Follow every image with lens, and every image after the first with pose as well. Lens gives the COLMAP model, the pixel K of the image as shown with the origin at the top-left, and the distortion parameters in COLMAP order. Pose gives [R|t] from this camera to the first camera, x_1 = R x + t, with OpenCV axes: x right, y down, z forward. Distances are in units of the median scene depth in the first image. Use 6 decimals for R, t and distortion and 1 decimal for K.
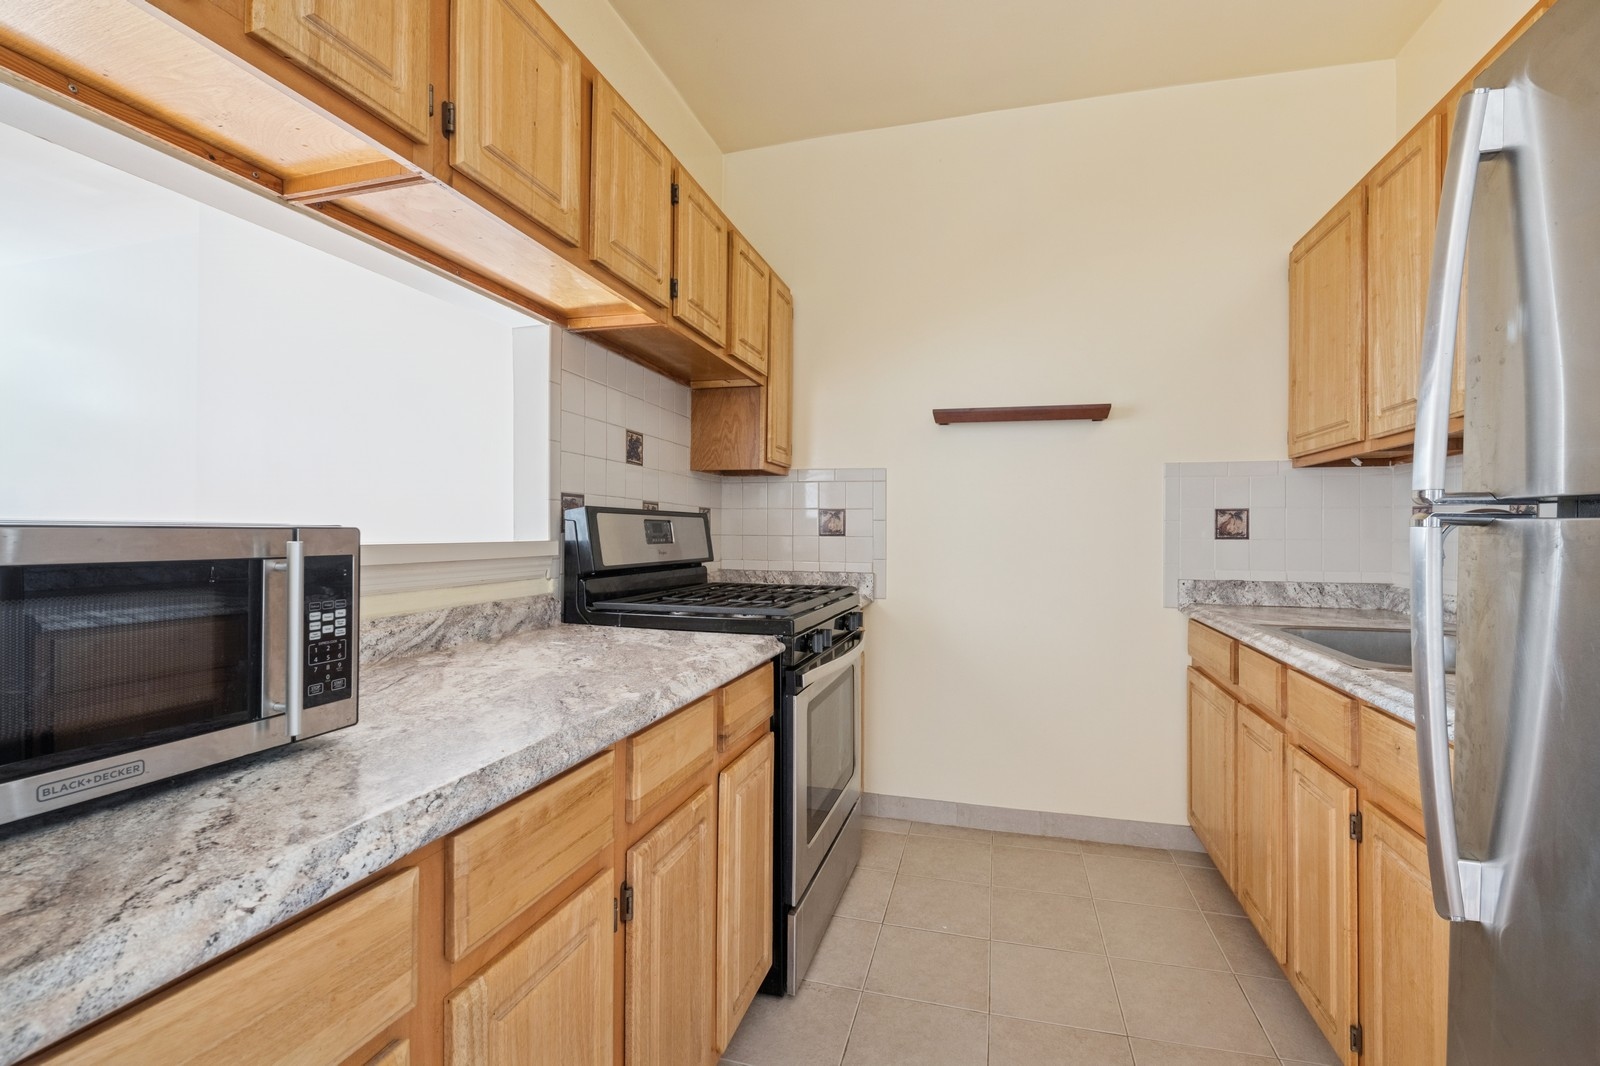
lens RADIAL K [[683.5, 0, 806.0], [0, 683.5, 522.8], [0, 0, 1]] dist [0.022129, -0.014980]
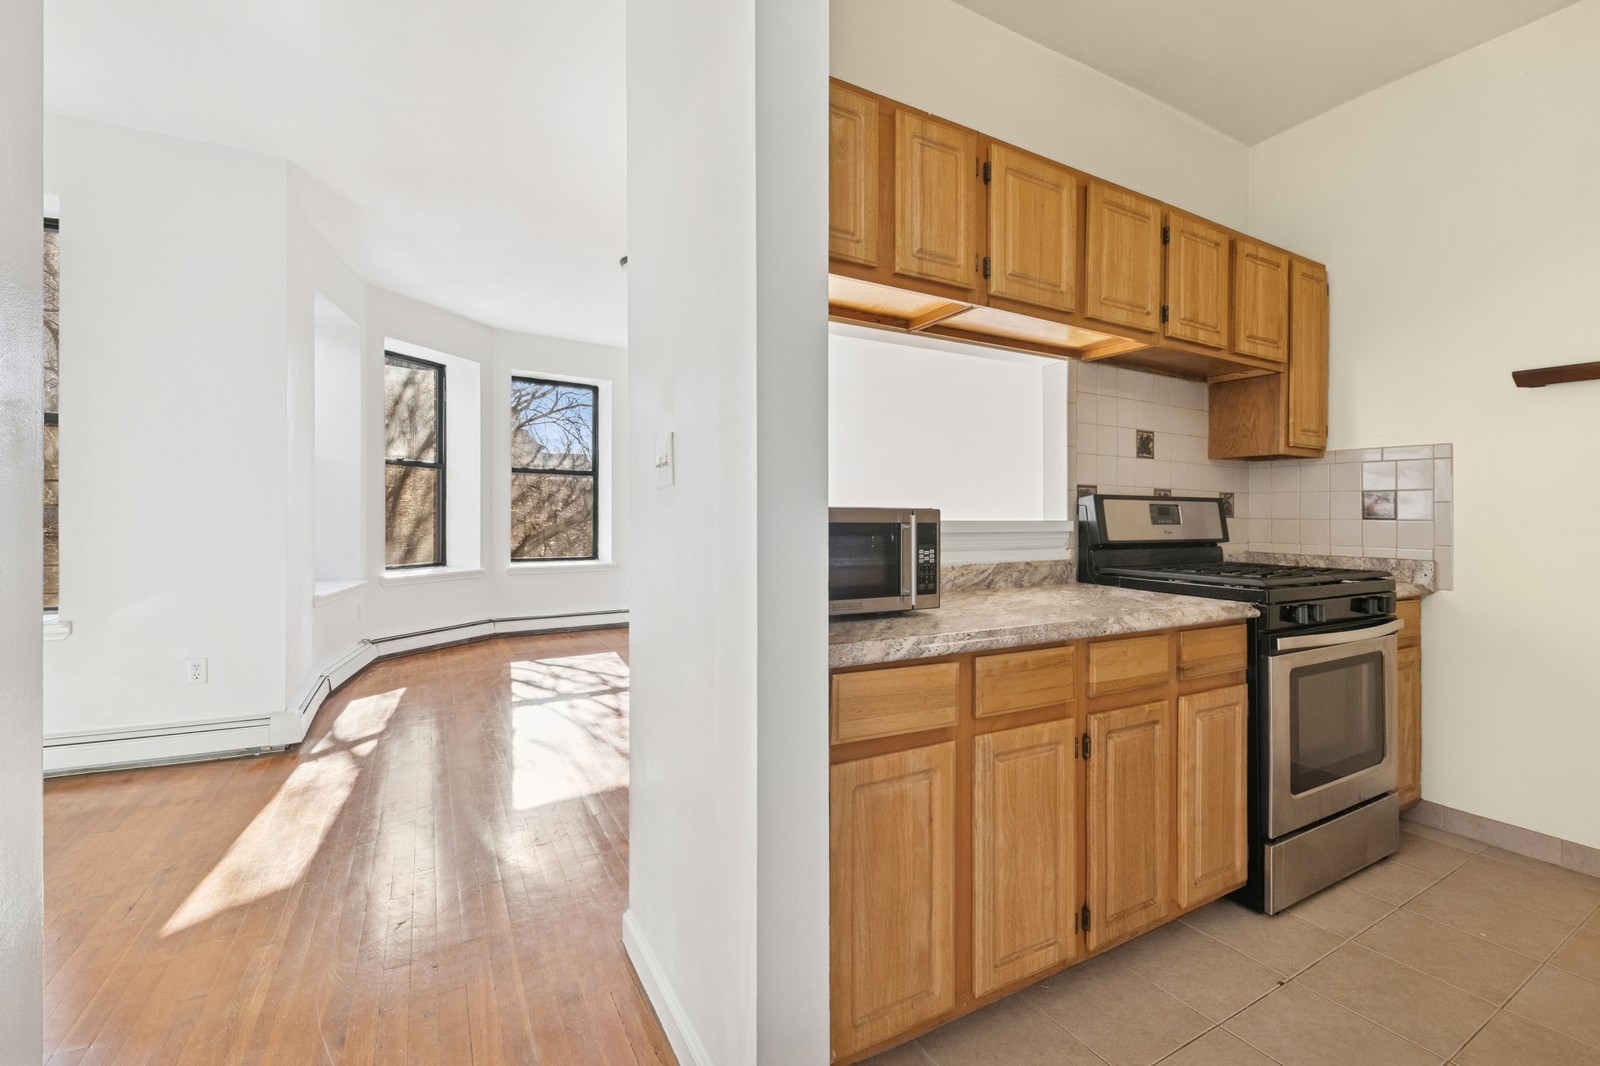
lens RADIAL K [[683.5, 0, 806.0], [0, 683.5, 522.8], [0, 0, 1]] dist [0.022129, -0.014980]
pose [[0.693162, 0.002798, -0.720777, 0.278470], [0.007392, 0.999912, 0.010990, 0.013500], [0.720744, -0.012945, 0.693080, -0.354448]]
